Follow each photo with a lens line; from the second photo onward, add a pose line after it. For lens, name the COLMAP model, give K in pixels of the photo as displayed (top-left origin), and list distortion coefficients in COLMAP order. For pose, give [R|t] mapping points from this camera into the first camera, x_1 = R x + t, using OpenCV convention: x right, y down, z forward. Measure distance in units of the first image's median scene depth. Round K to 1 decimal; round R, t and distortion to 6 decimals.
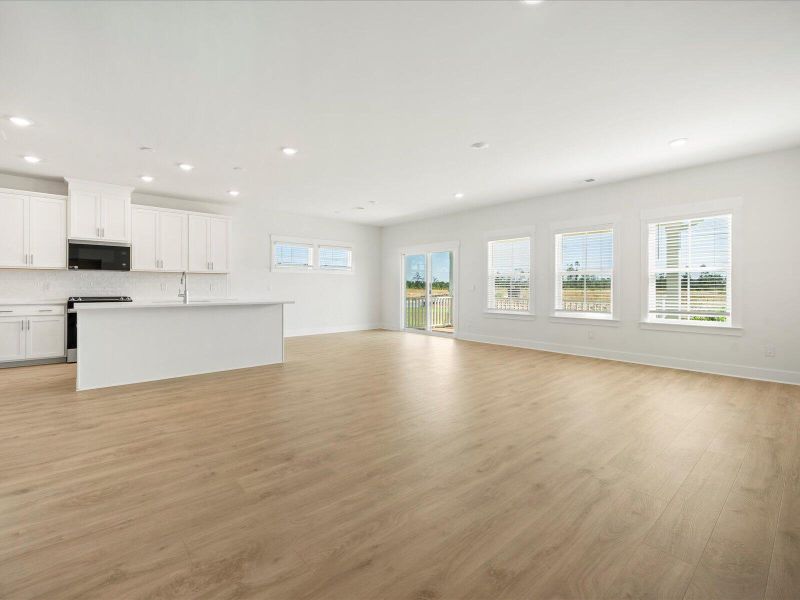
lens RADIAL K [[369.0, 0, 403.3], [0, 369.0, 297.1], [0, 0, 1]] dist [-0.000110, 0.000387]
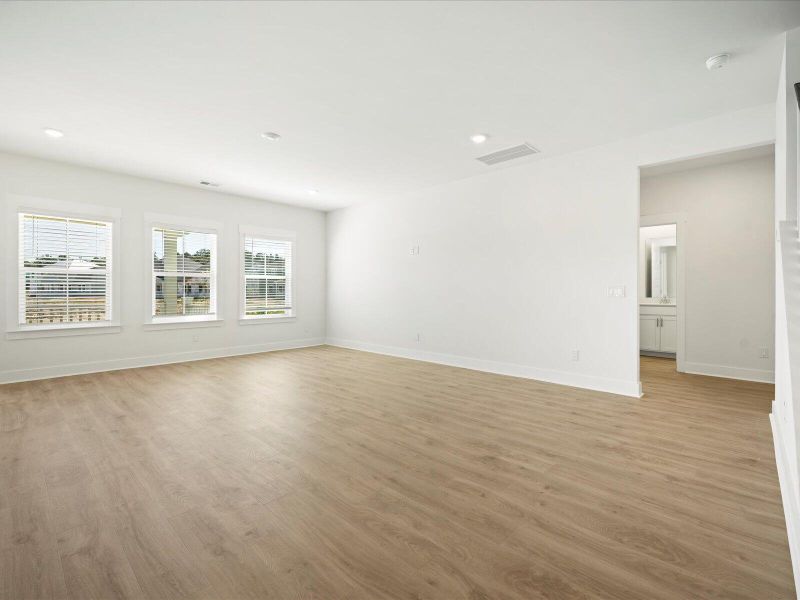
lens RADIAL K [[369.0, 0, 403.3], [0, 369.0, 297.1], [0, 0, 1]] dist [-0.000110, 0.000387]
pose [[-0.084740, -0.018246, 0.996236, -0.544306], [0.023347, 0.999521, 0.020292, -0.014404], [-0.996130, 0.024979, -0.084273, 0.550886]]
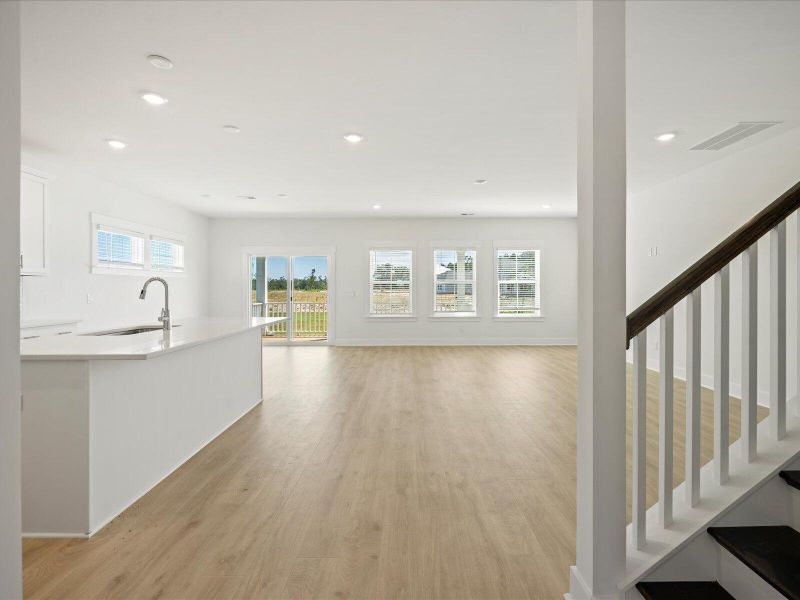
lens RADIAL K [[376.1, 0, 402.5], [0, 376.1, 288.9], [0, 0, 1]] dist [-0.000192, -0.000047]
pose [[0.667757, -0.003878, 0.744369, -0.664119], [0.023189, 0.999609, -0.015595, -0.026145], [-0.744018, 0.027675, 0.667586, 0.264236]]
